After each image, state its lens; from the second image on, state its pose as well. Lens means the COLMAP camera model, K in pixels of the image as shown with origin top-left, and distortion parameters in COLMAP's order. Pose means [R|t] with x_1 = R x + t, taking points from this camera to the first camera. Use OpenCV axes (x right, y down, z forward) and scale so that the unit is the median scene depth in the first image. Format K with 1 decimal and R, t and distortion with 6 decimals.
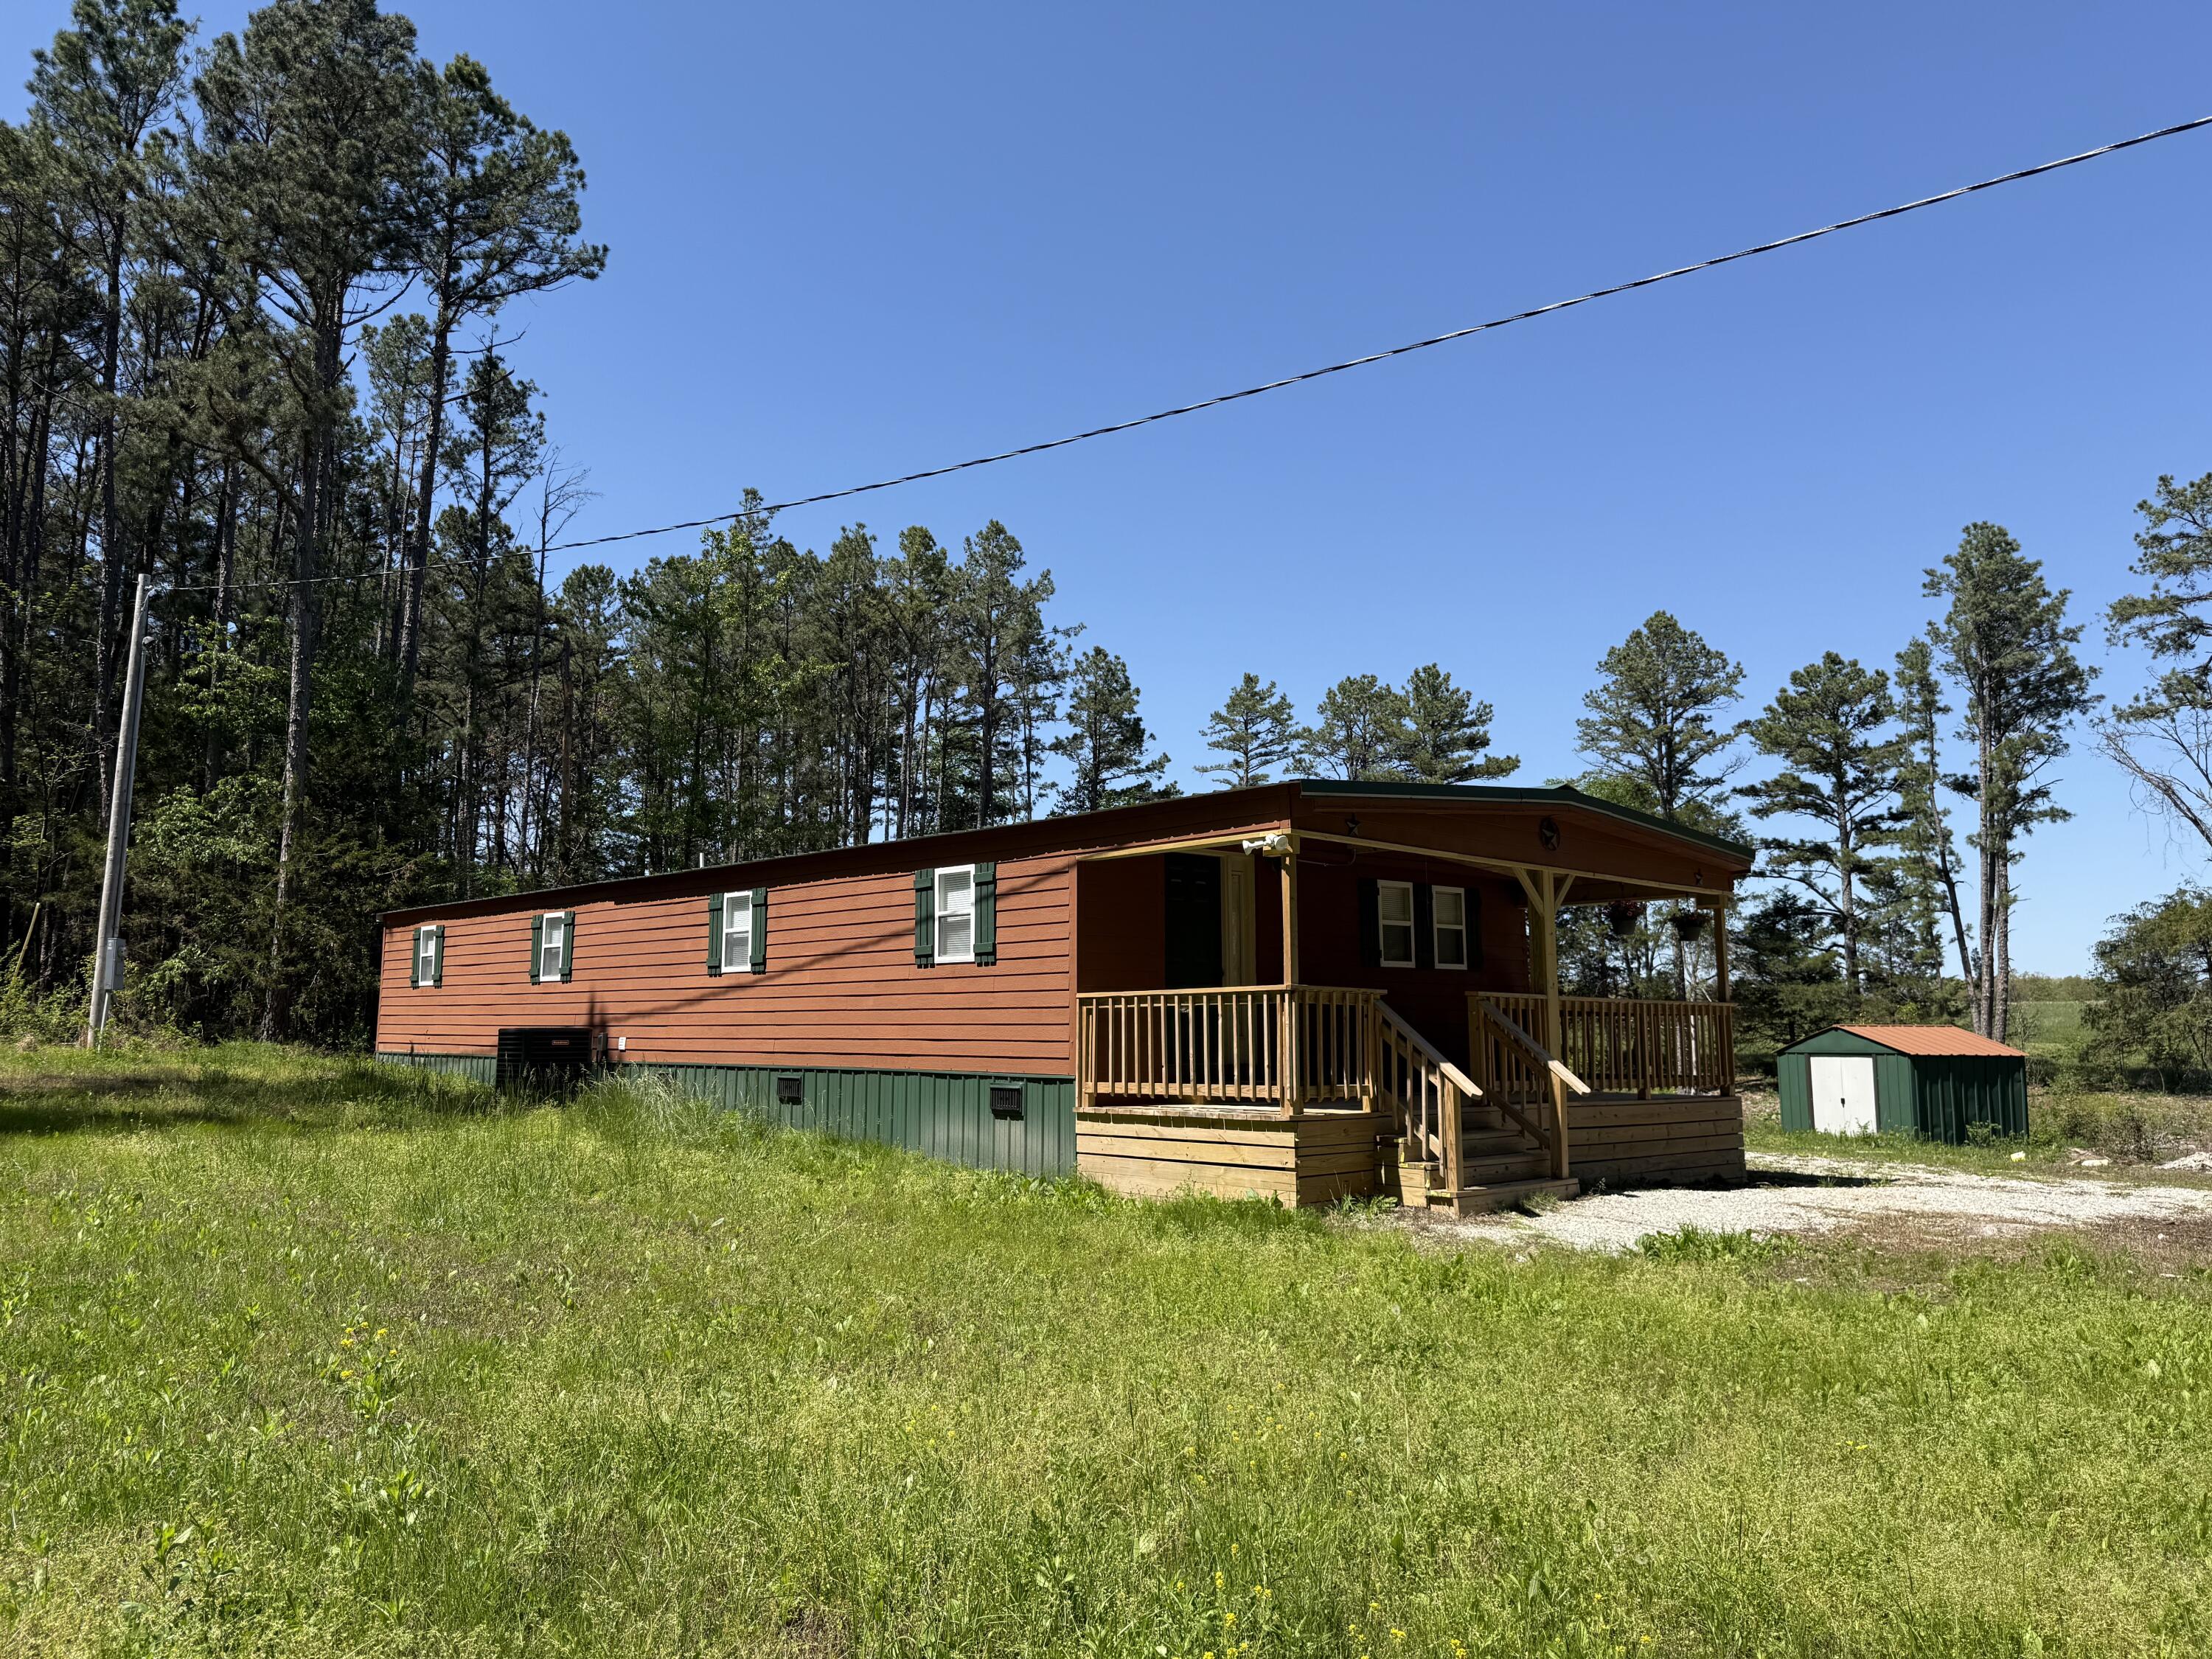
lens RADIAL K [[1601.2, 0, 1057.6], [0, 1601.2, 791.7], [0, 0, 1]] dist [0.026994, -0.058575]
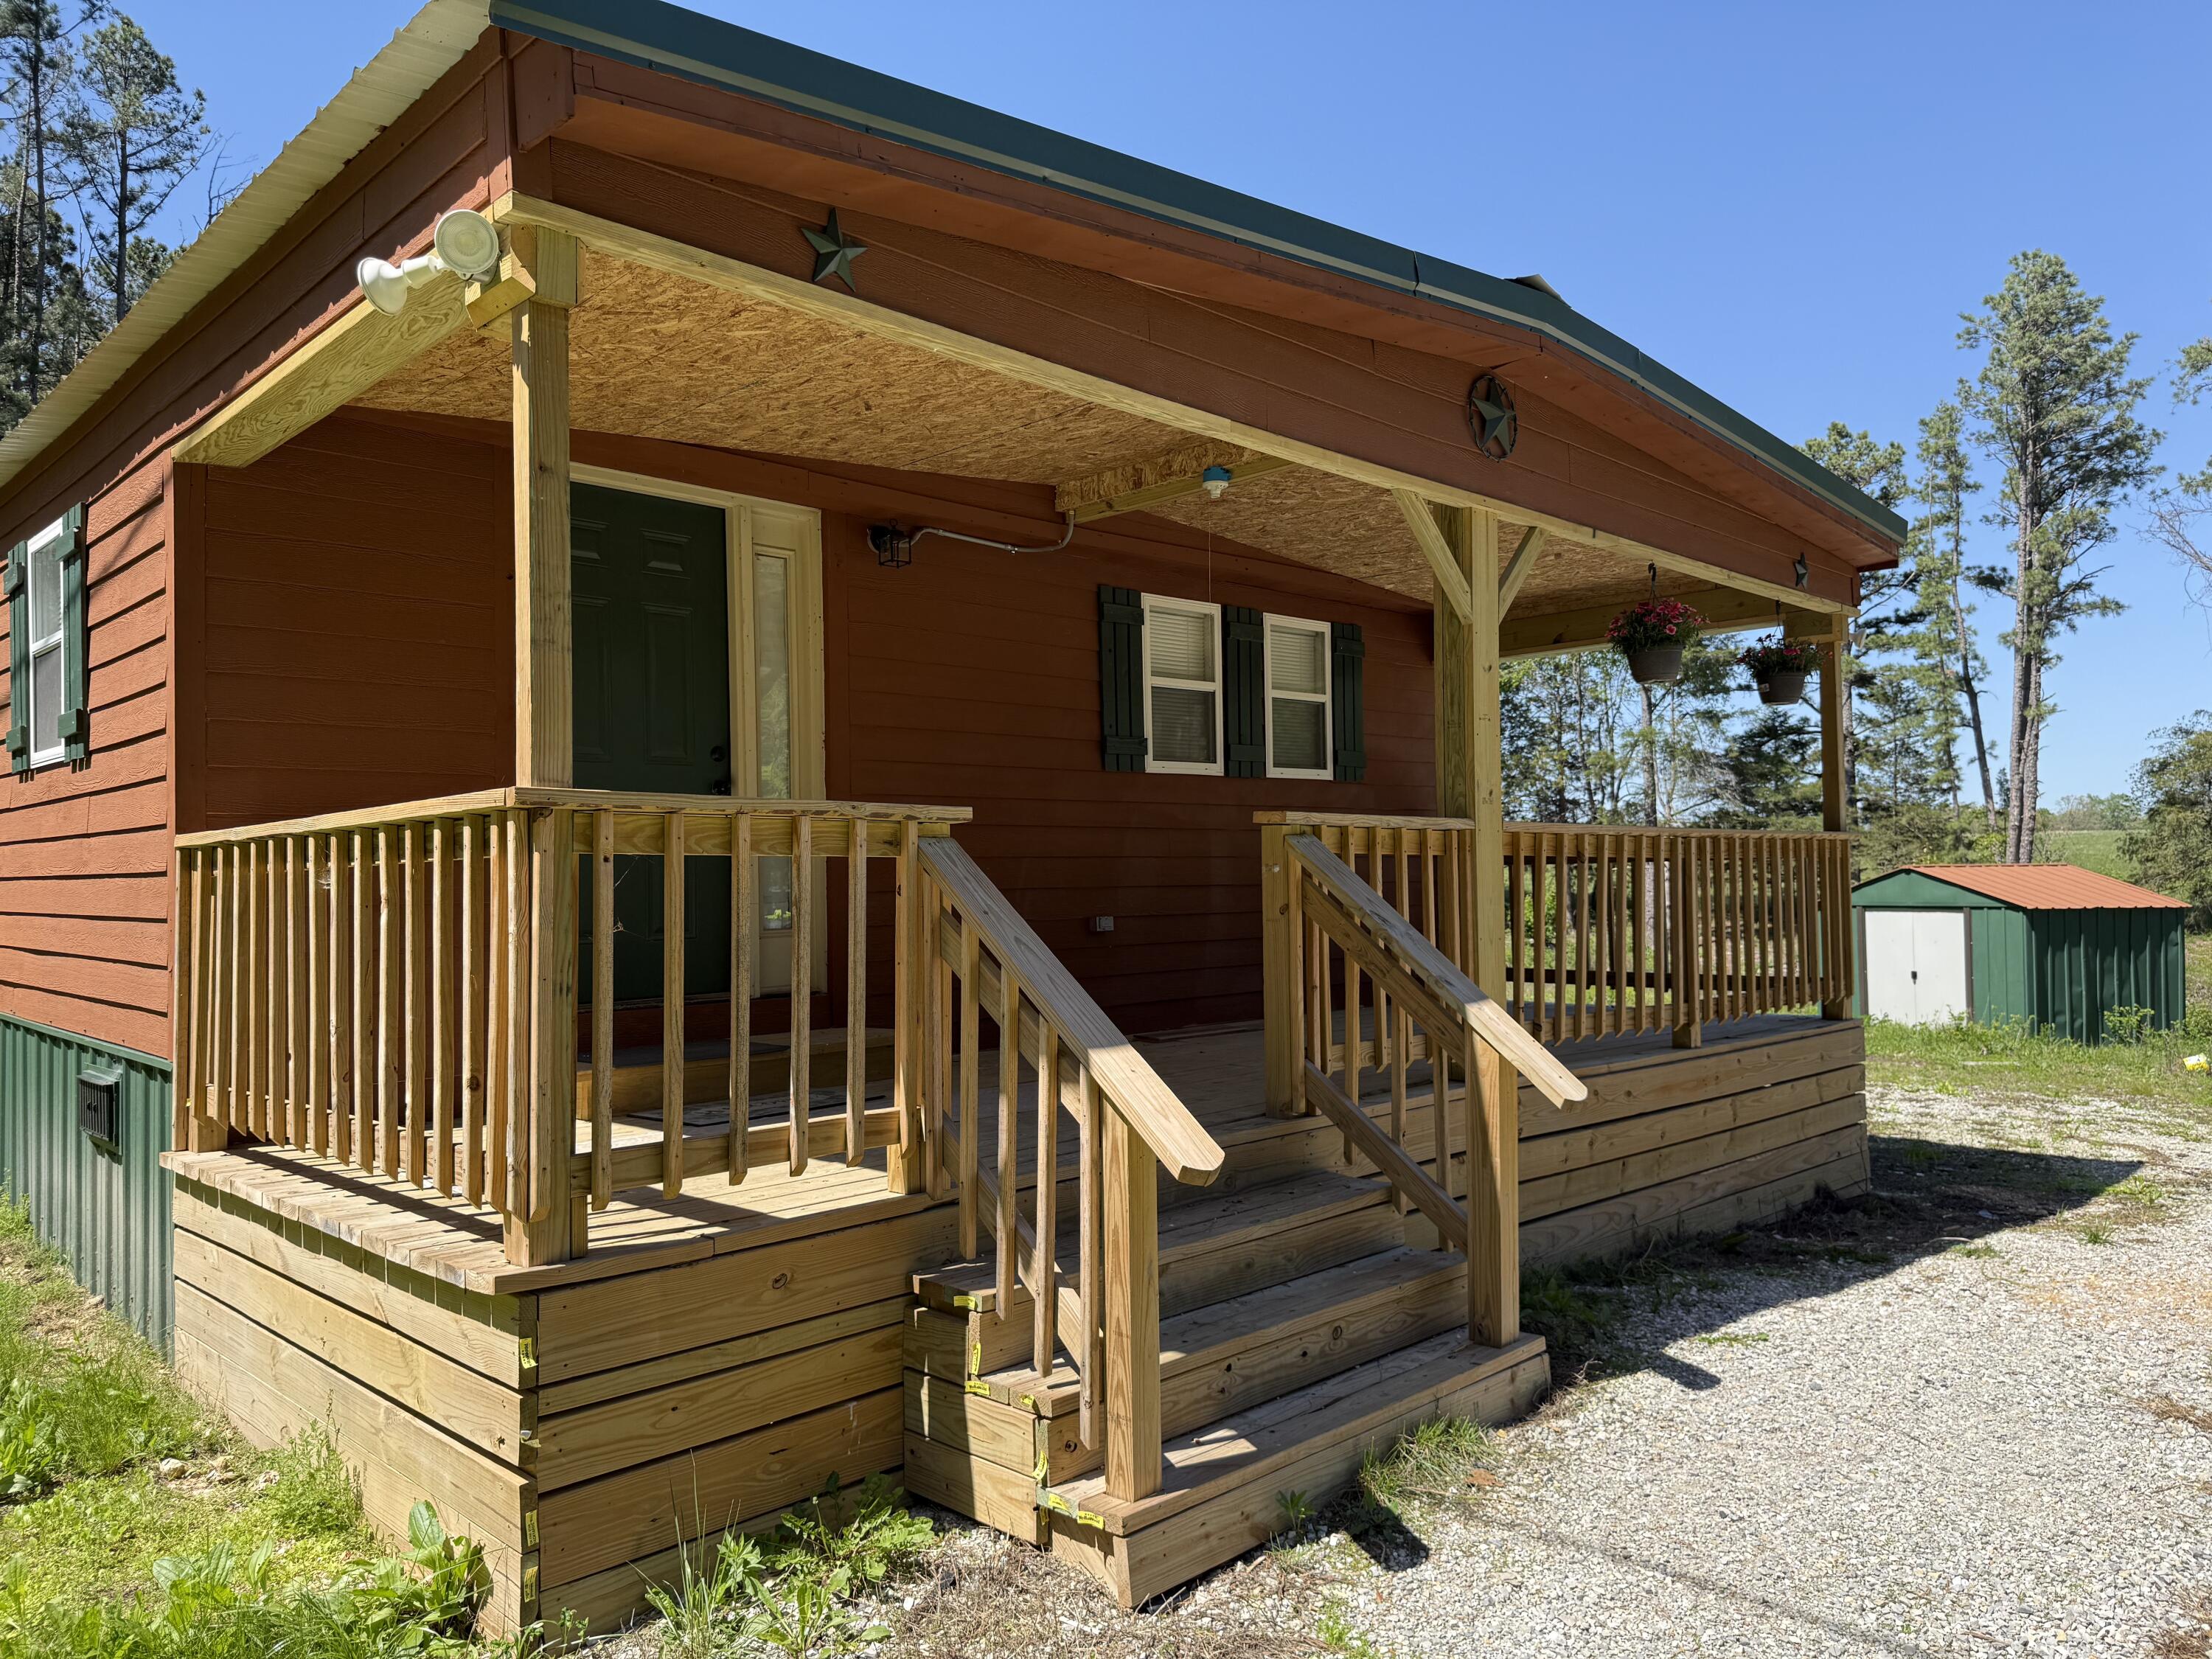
lens RADIAL K [[1565.2, 0, 1106.0], [0, 1565.2, 829.5], [0, 0, 1]] dist [0.043137, -0.056073]
pose [[0.998738, -0.015714, 0.047692, 0.062728], [0.009966, 0.992908, 0.118463, 0.026393], [-0.049216, -0.117838, 0.991812, 0.198915]]
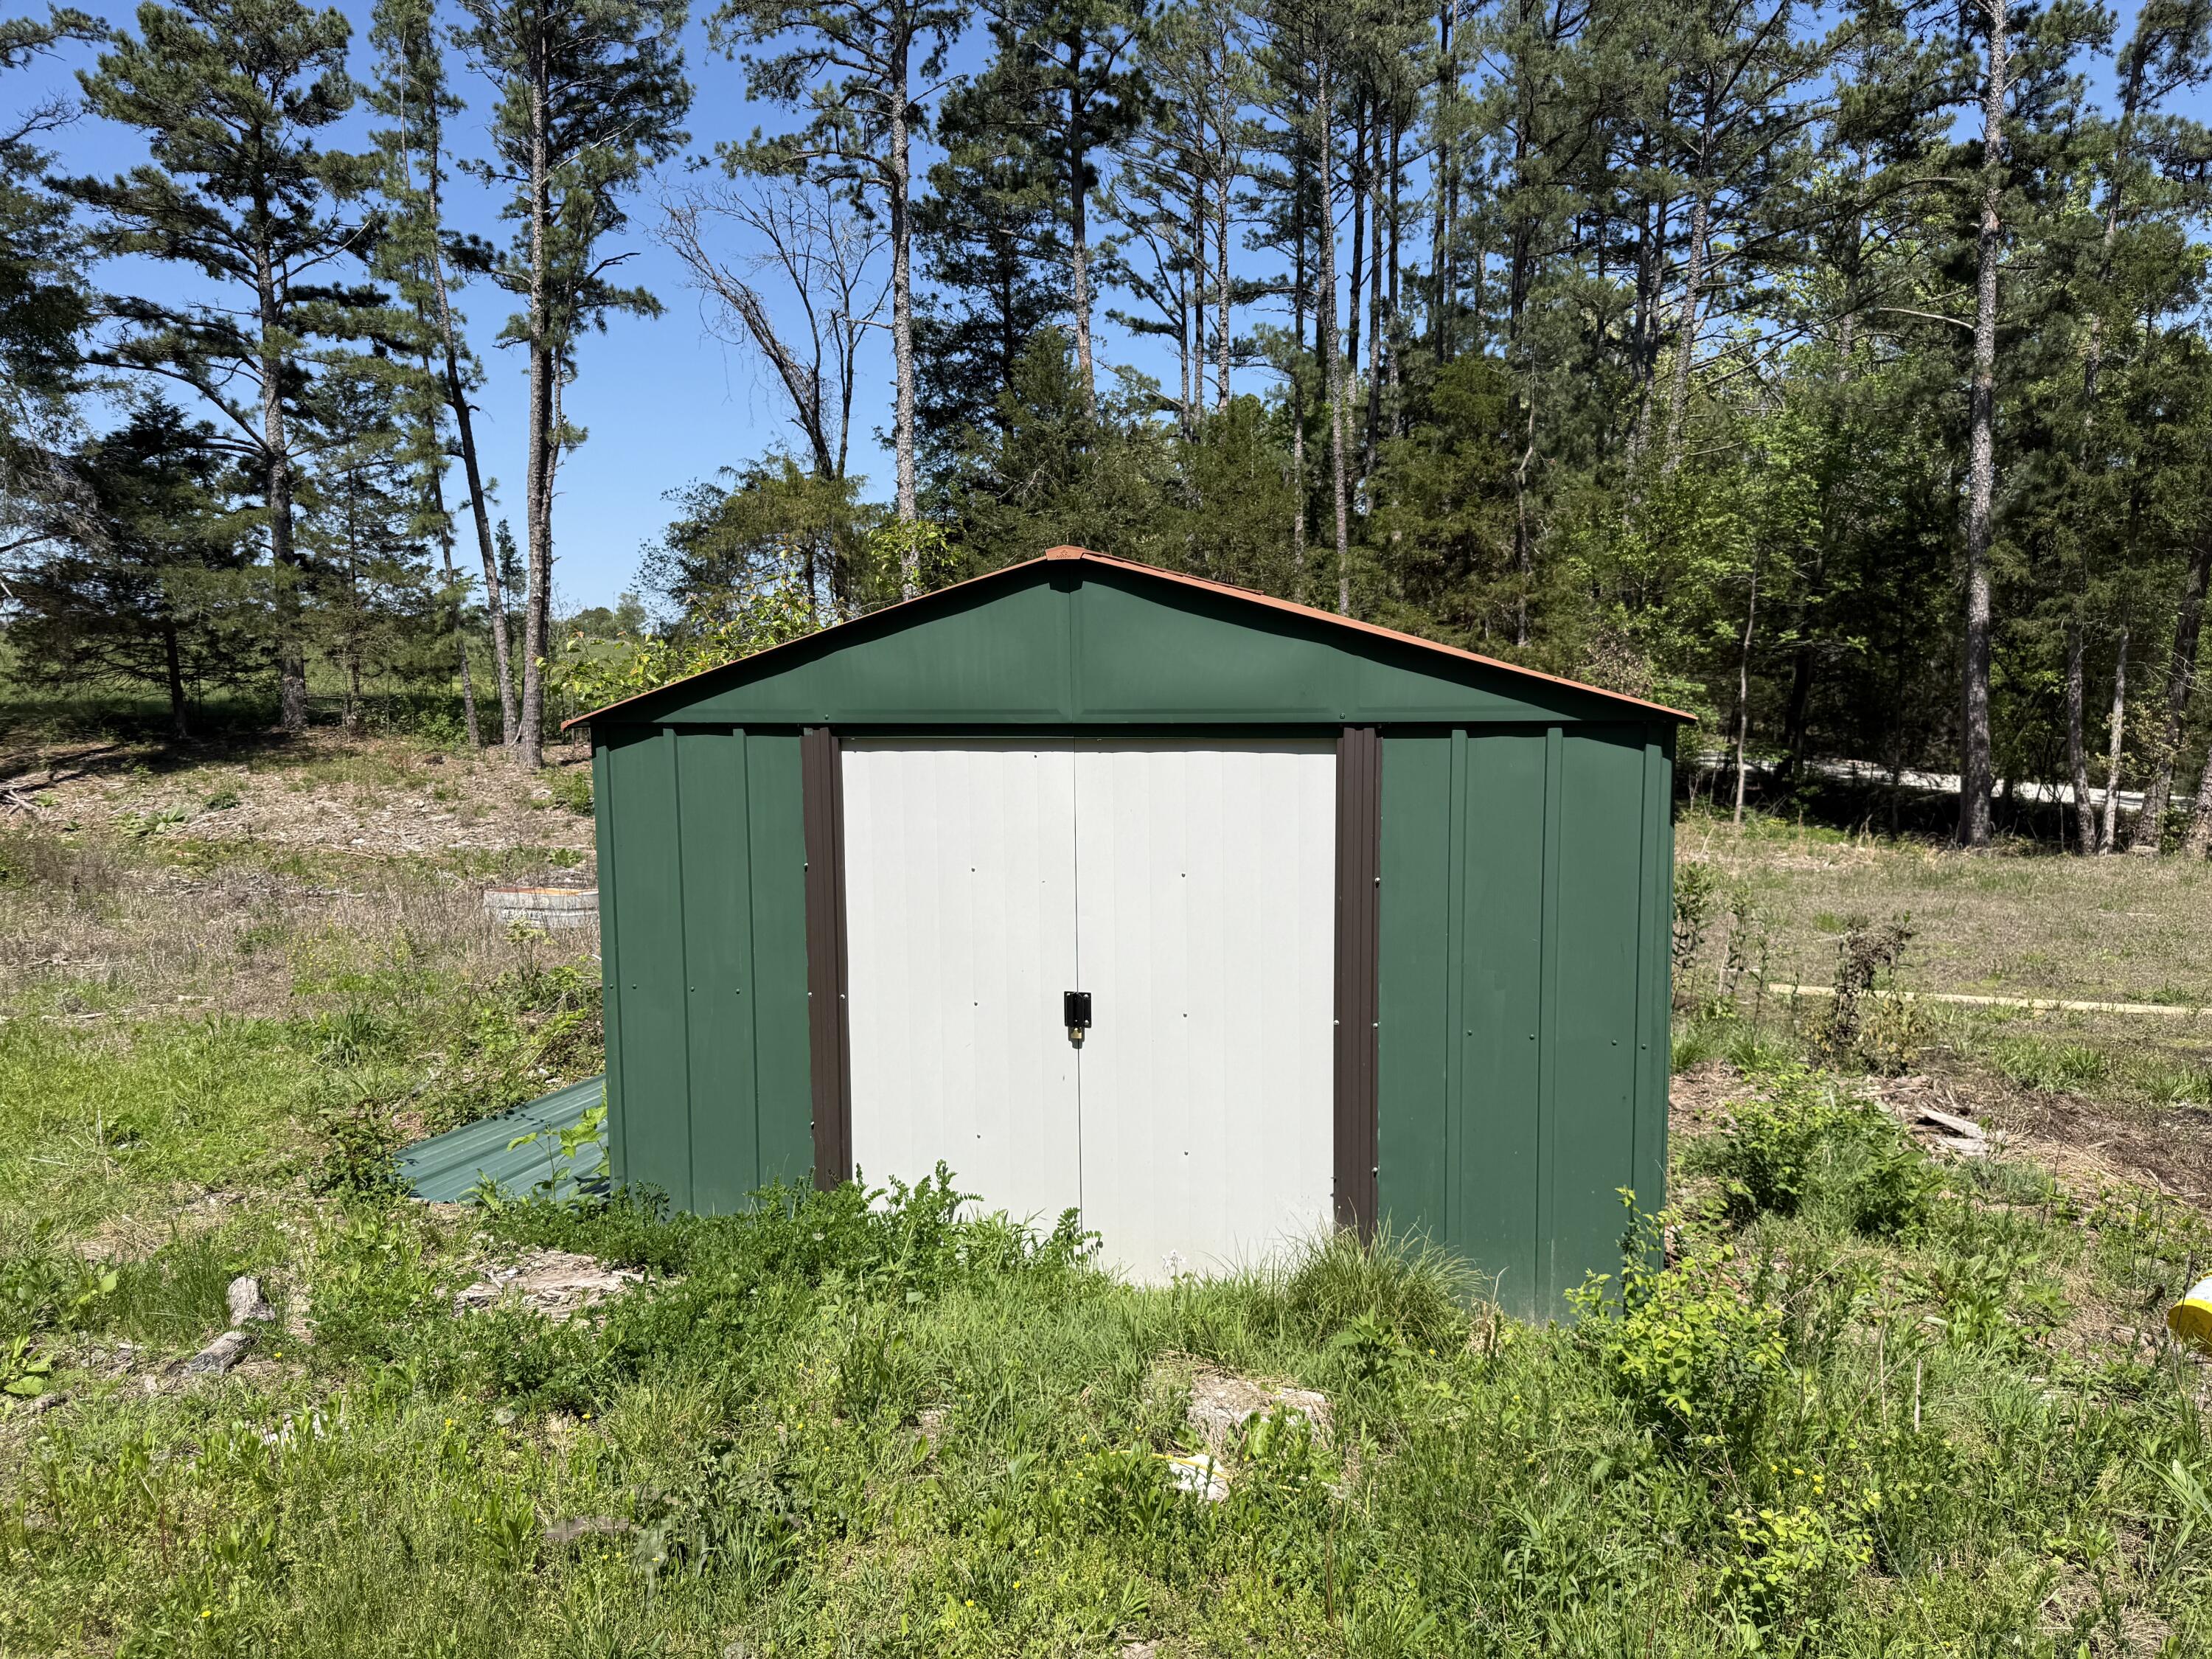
lens RADIAL K [[1565.2, 0, 1106.0], [0, 1565.2, 829.5], [0, 0, 1]] dist [0.043137, -0.056073]
pose [[0.538026, -0.094805, 0.837580, 0.191153], [-0.115759, 0.975930, 0.184823, 0.077138], [-0.834942, -0.196398, 0.514101, 0.494176]]
